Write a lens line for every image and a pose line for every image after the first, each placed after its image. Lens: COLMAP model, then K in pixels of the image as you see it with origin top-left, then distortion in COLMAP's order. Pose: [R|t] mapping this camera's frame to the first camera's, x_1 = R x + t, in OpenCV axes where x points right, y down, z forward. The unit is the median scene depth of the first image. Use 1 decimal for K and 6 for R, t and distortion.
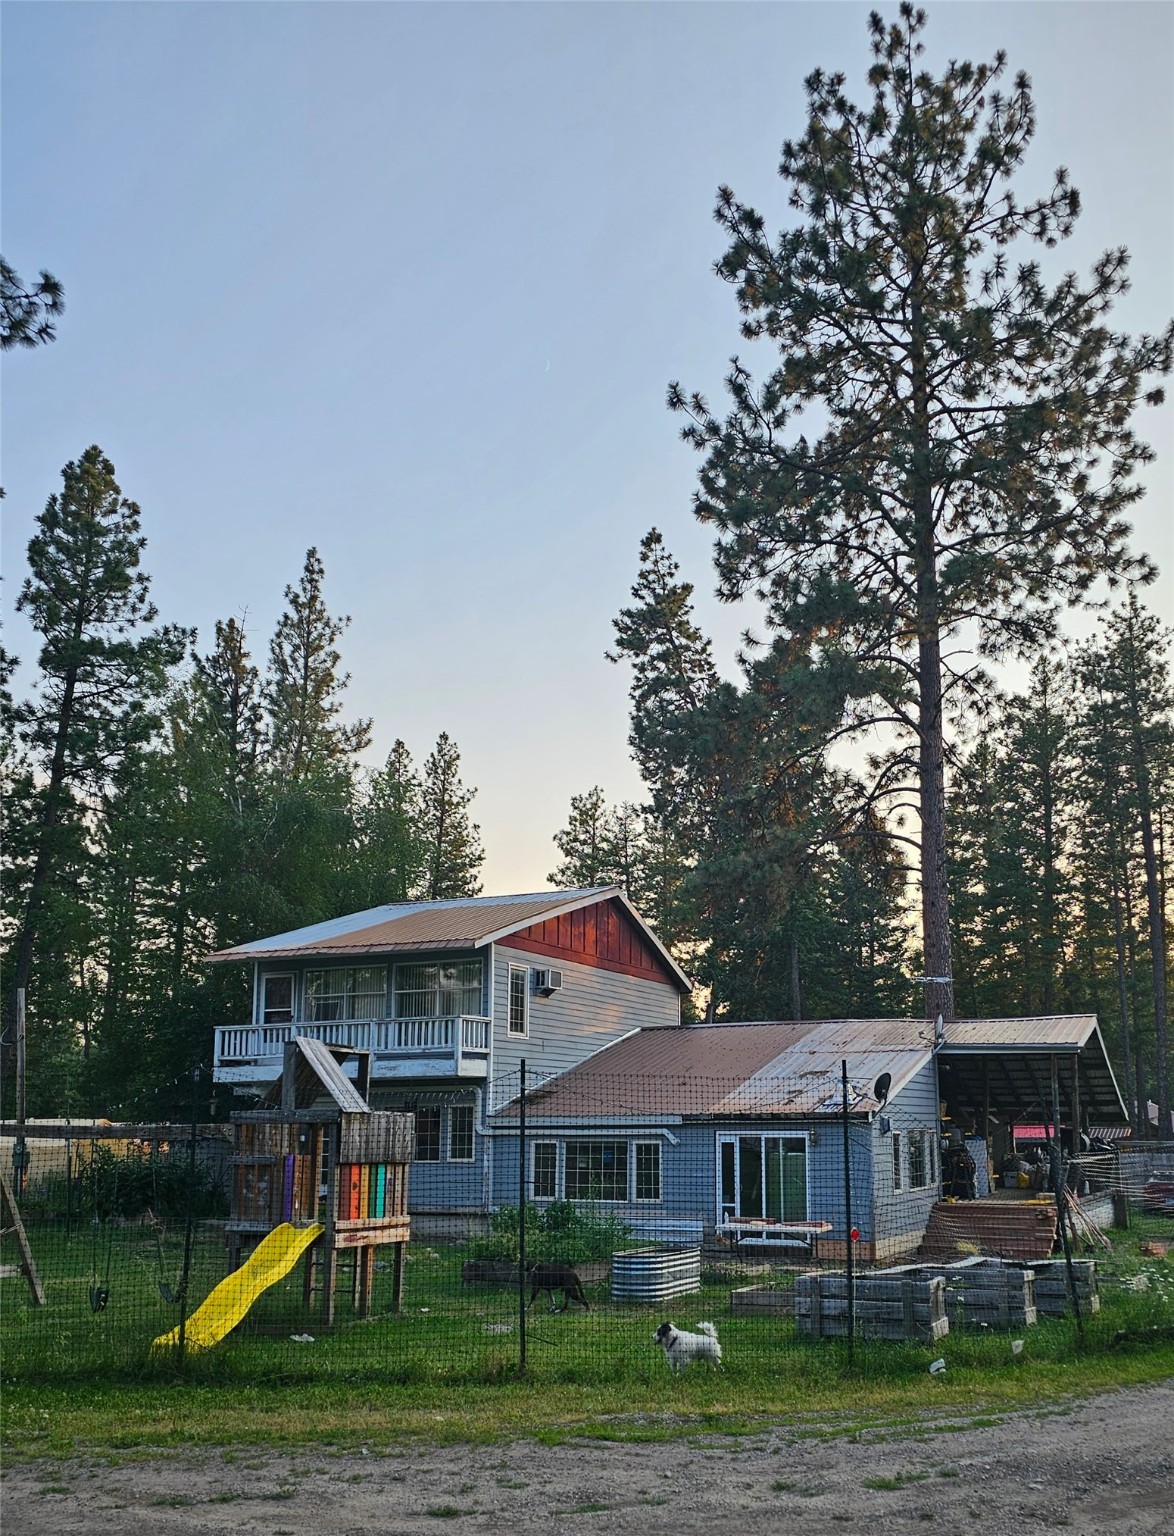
lens RADIAL K [[1574.9, 0, 594.2], [0, 1574.9, 773.4], [0, 0, 1]] dist [0.063181, 0.000000]
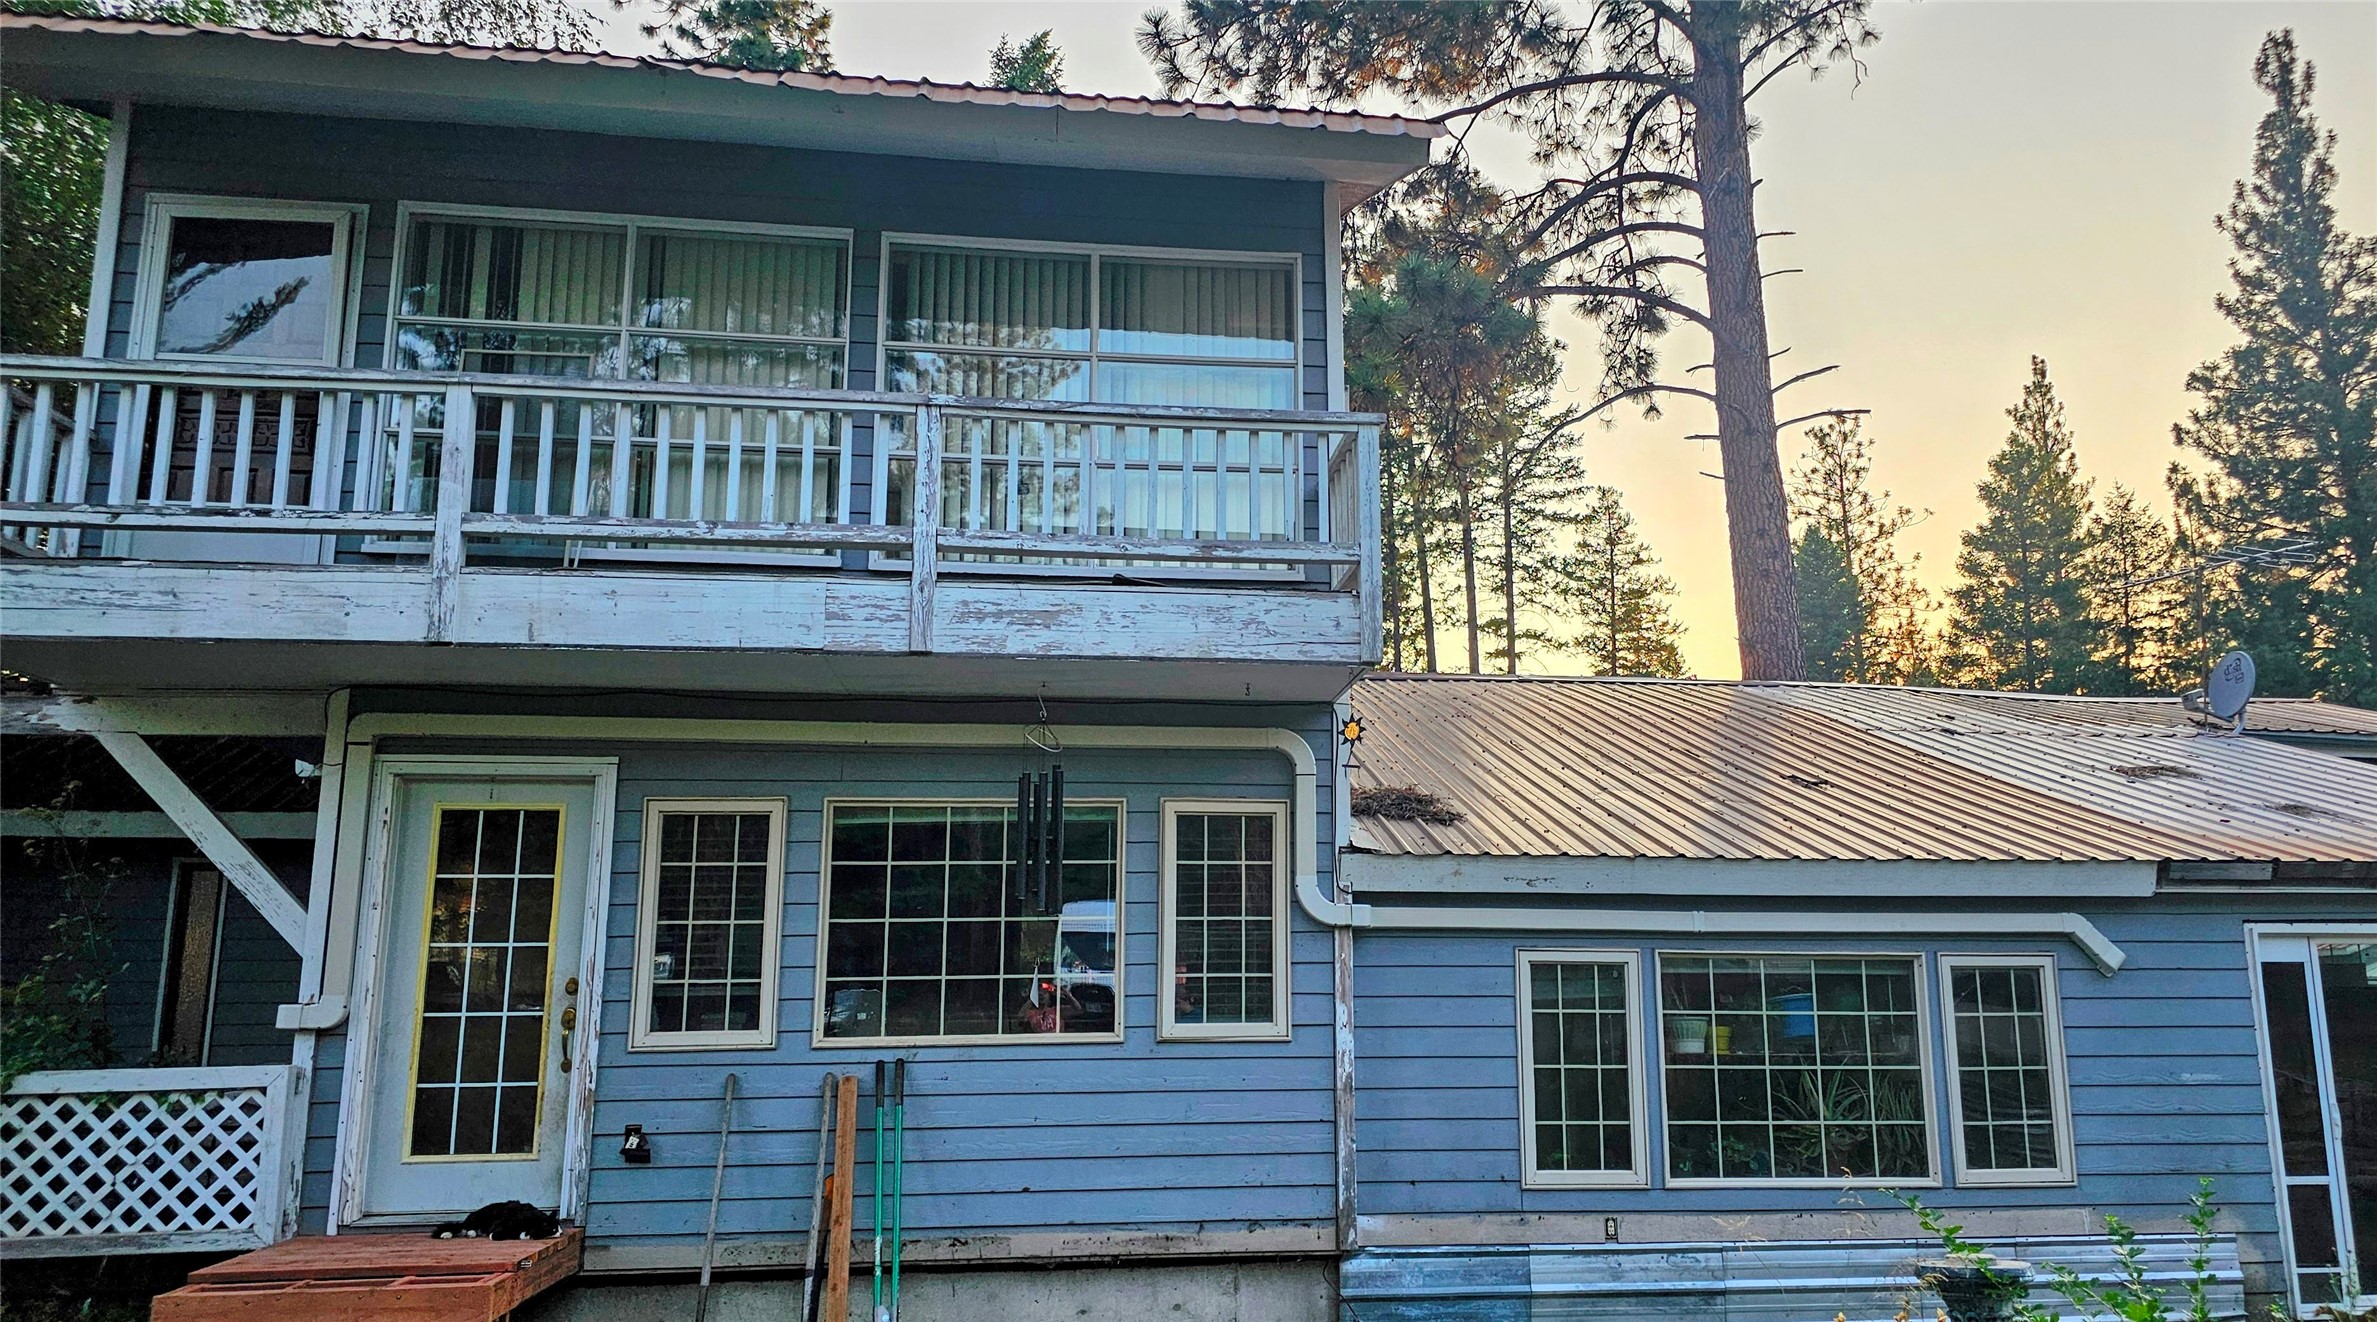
lens RADIAL K [[1739.5, 0, 1190.6], [0, 1739.5, 661.3], [0, 0, 1]] dist [0.033312, -0.002423]
pose [[0.826168, 0.103411, 0.553852, -0.240032], [-0.125475, 0.992095, 0.001931, 0.187876], [-0.549274, -0.071090, 0.832613, 0.782230]]
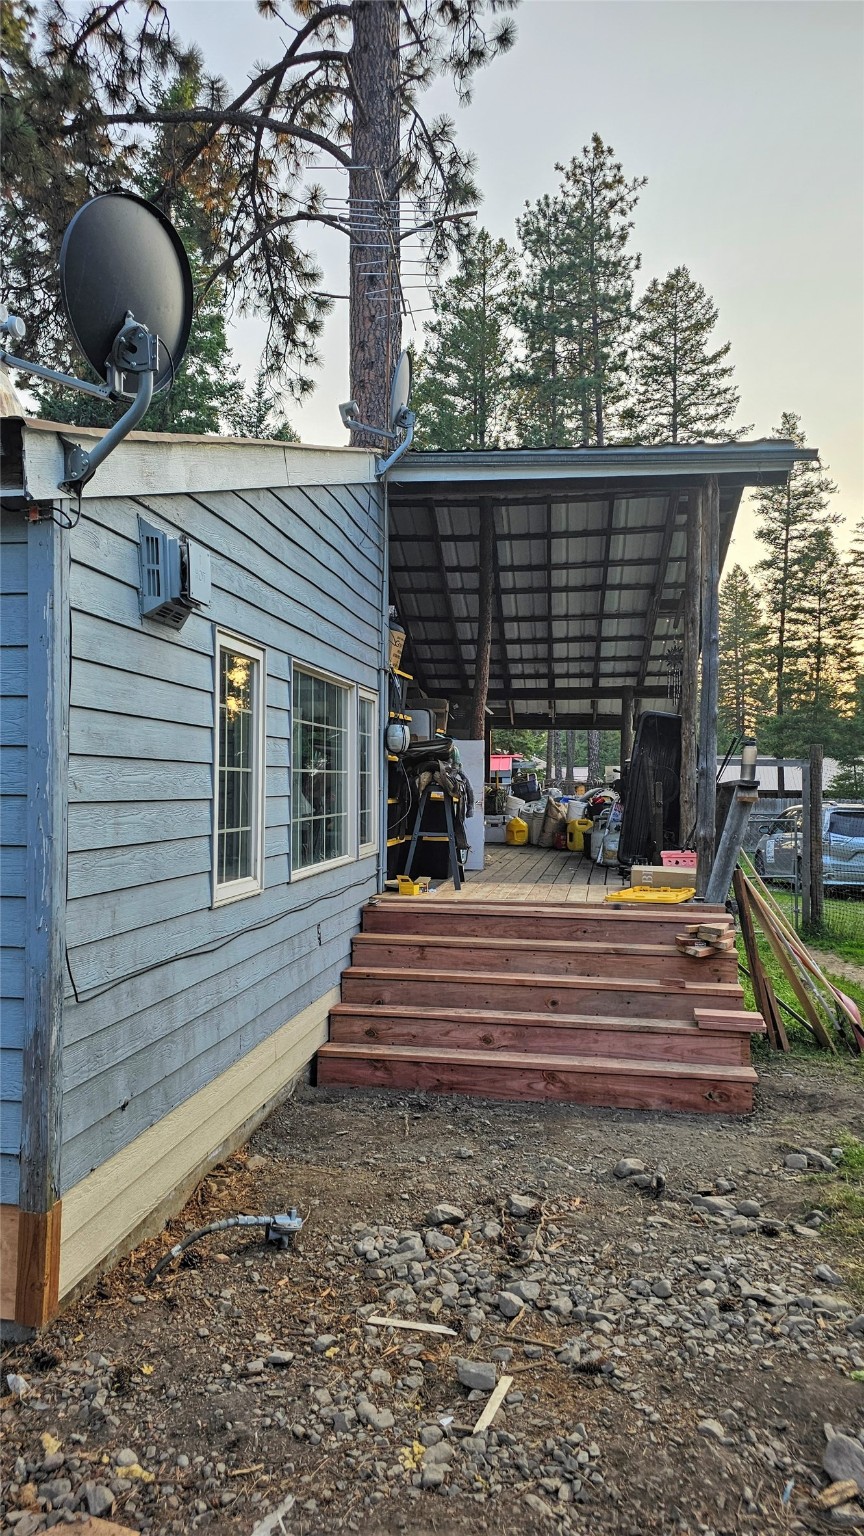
lens RADIAL K [[1033.6, 0, 436.6], [0, 1033.6, 776.7], [0, 0, 1]] dist [0.004309, 0.001091]
pose [[0.952482, -0.007646, 0.304499, 0.162341], [-0.051354, 0.981343, 0.185281, 0.203684], [-0.300234, -0.192114, 0.934319, 0.796939]]
